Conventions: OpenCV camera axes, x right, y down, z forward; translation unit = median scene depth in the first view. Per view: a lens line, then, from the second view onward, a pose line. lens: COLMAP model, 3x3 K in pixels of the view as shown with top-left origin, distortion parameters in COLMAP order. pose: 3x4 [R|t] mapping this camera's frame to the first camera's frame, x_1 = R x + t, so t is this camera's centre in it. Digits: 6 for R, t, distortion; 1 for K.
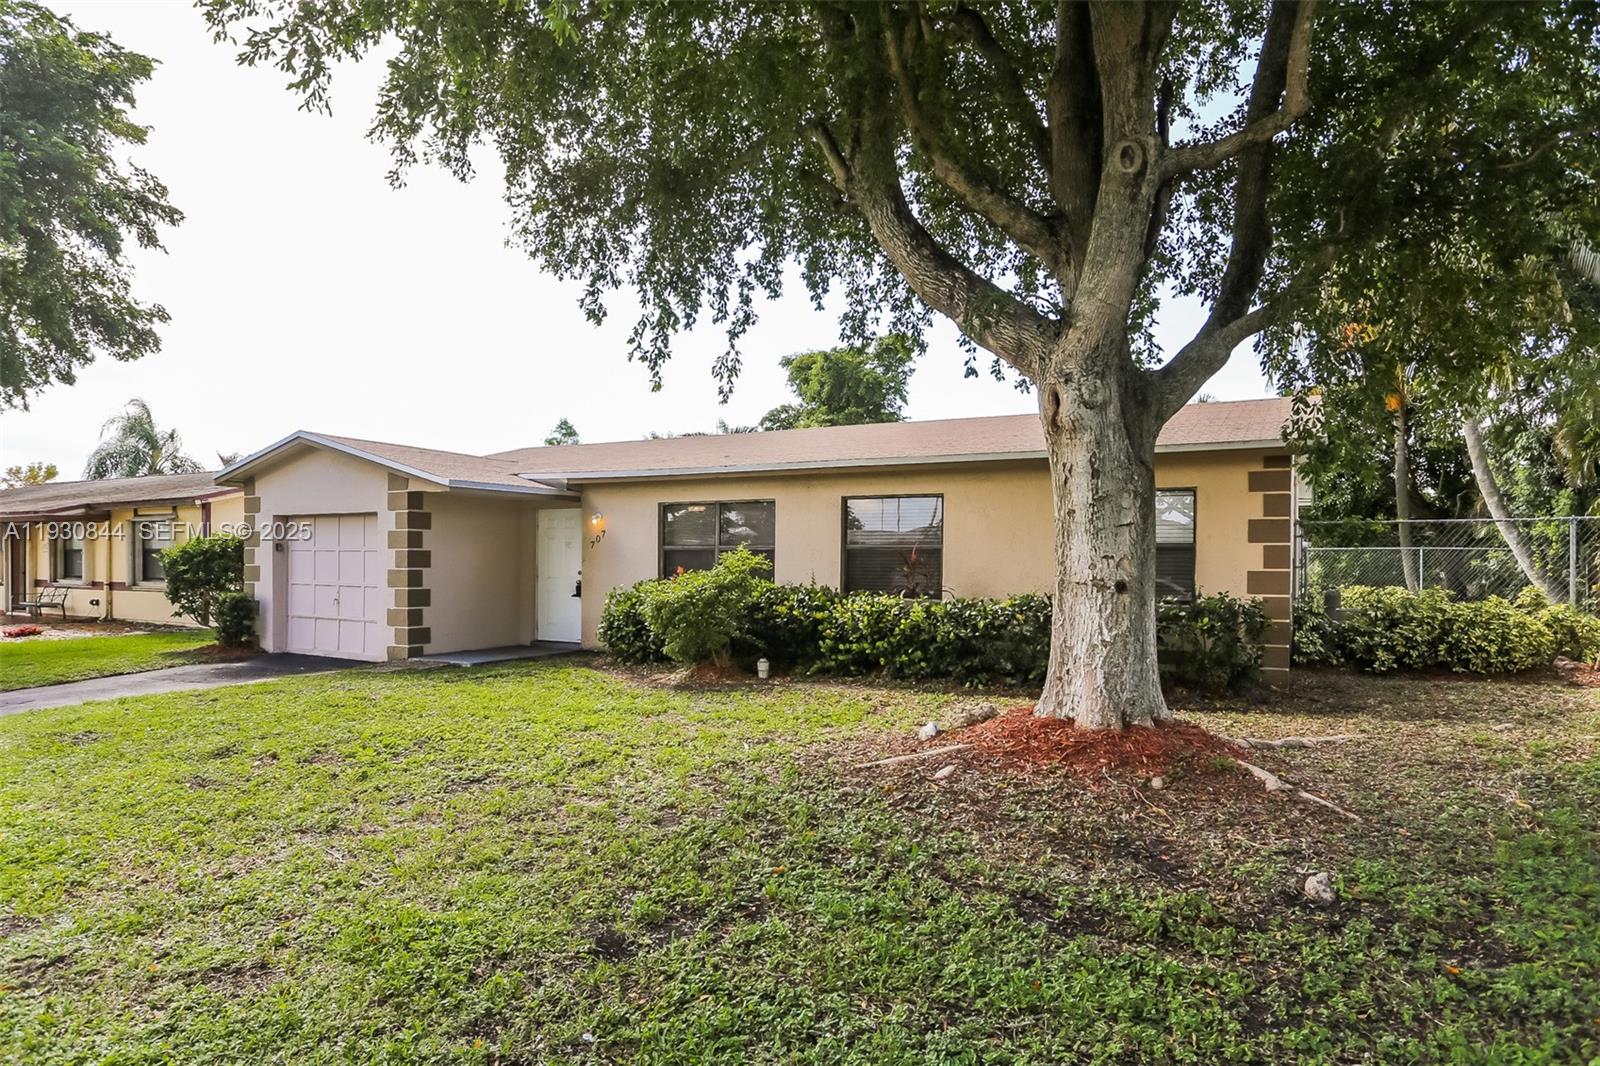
lens RADIAL K [[906.8, 0, 799.5], [0, 906.8, 548.4], [0, 0, 1]] dist [-0.027333, 0.020402]
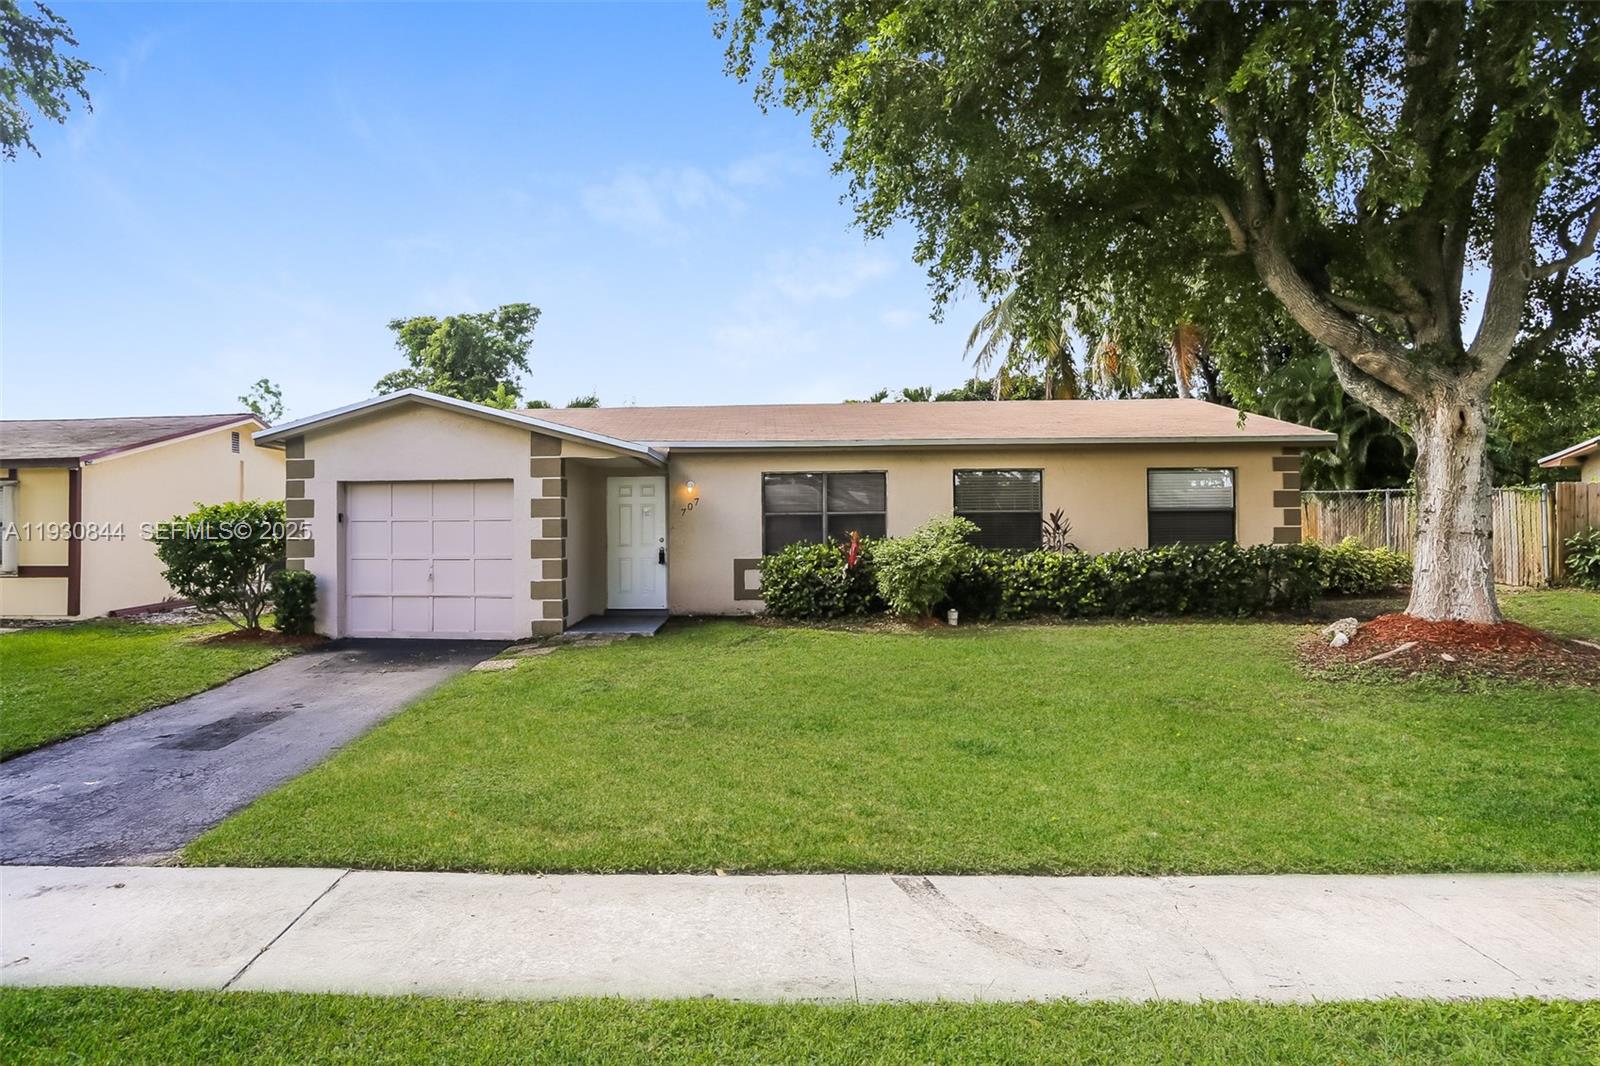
lens RADIAL K [[859.4, 0, 797.1], [0, 859.4, 524.6], [0, 0, 1]] dist [-0.049867, -0.001382]
pose [[0.913432, -0.012622, 0.406797, -0.523420], [0.008258, 0.999888, 0.012482, -0.001300], [-0.406909, -0.008042, 0.913433, 0.062507]]
